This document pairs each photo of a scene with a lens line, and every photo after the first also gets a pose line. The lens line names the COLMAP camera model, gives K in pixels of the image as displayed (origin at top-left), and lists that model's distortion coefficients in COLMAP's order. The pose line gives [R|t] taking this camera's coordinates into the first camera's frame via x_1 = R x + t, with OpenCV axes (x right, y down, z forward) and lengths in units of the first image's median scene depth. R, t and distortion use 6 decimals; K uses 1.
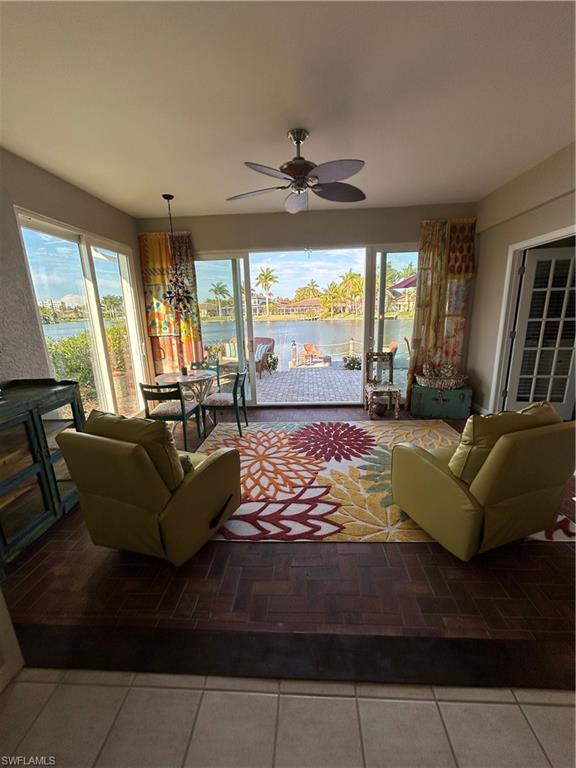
lens RADIAL K [[308.8, 0, 289.2], [0, 308.8, 384.7], [0, 0, 1]] dist [-0.000609, -0.000159]
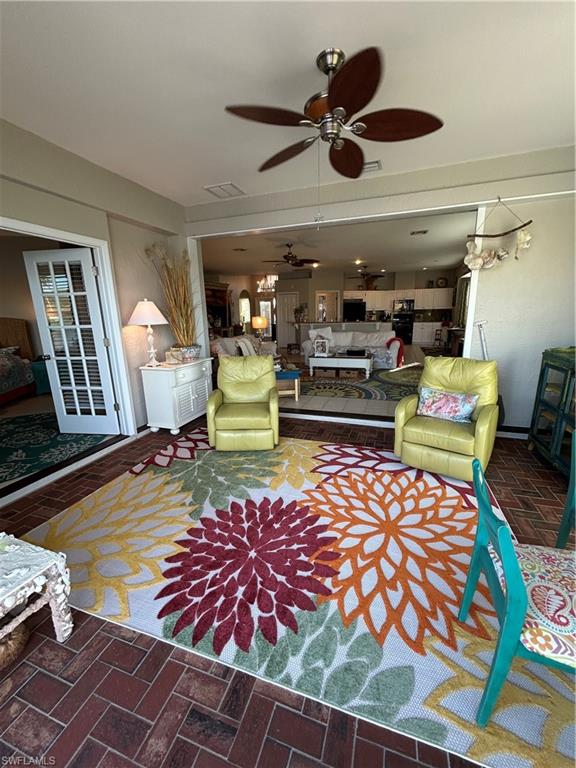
lens RADIAL K [[308.8, 0, 287.6], [0, 308.8, 383.0], [0, 0, 1]] dist [-0.000609, -0.000159]
pose [[-0.959996, -0.014245, 0.279652, -0.056057], [0.113150, 0.893802, 0.433952, -0.289913], [-0.256136, 0.448235, -0.856435, 1.301425]]
